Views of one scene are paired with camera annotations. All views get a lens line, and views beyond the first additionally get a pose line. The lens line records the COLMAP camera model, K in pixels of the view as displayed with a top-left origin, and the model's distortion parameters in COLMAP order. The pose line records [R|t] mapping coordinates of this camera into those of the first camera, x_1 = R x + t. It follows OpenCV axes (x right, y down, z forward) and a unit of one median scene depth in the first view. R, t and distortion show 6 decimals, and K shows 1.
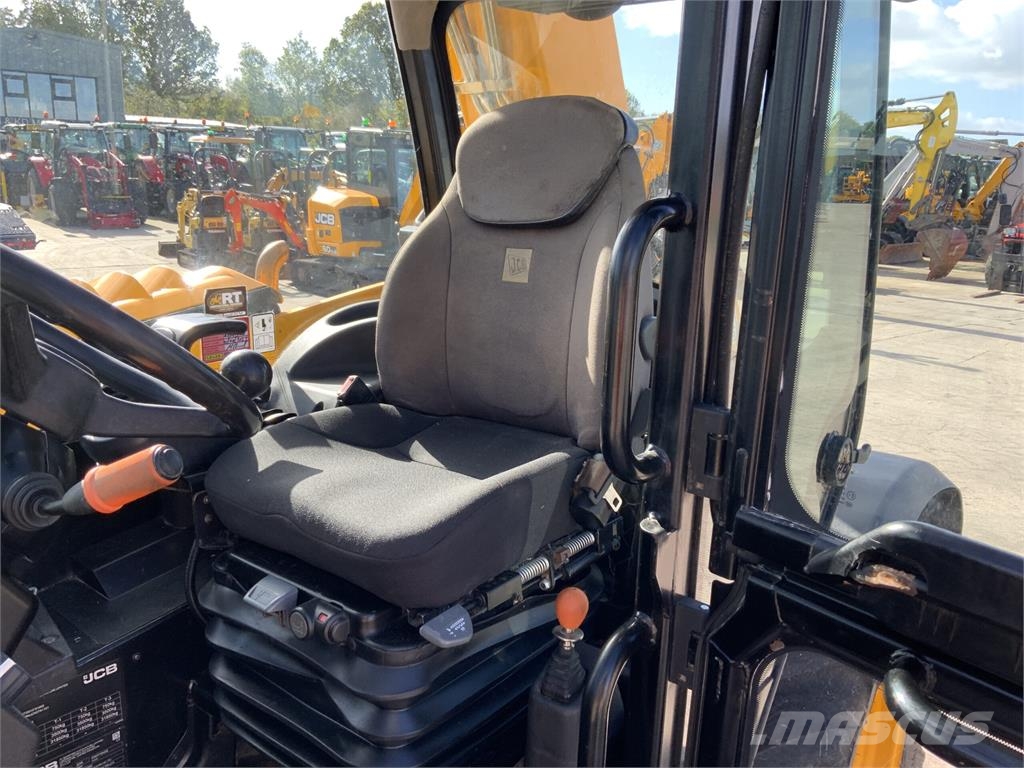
lens RADIAL K [[845.2, 0, 514.5], [0, 845.2, 384.1], [0, 0, 1]] dist [0.087889, -0.158468]
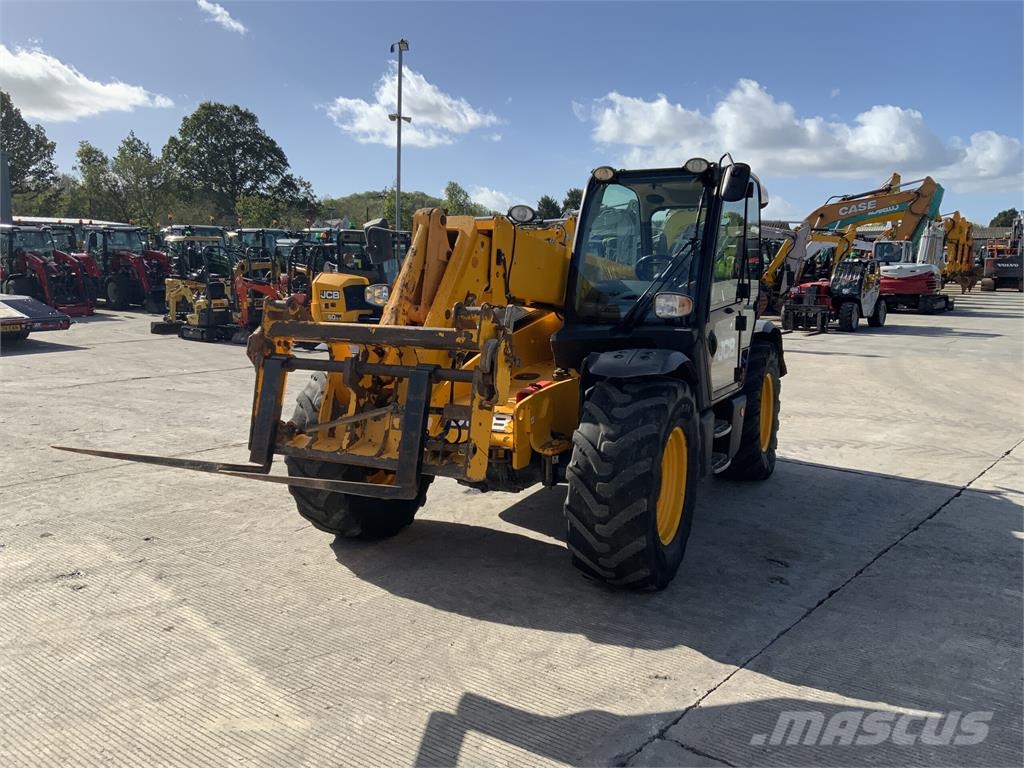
lens RADIAL K [[845.2, 0, 506.0], [0, 845.2, 384.8], [0, 0, 1]] dist [0.087889, -0.158468]
pose [[0.981327, -0.053182, 0.184851, -0.060864], [0.070796, 0.993420, -0.090029, 0.026736], [-0.178847, 0.101435, 0.978634, -0.107303]]
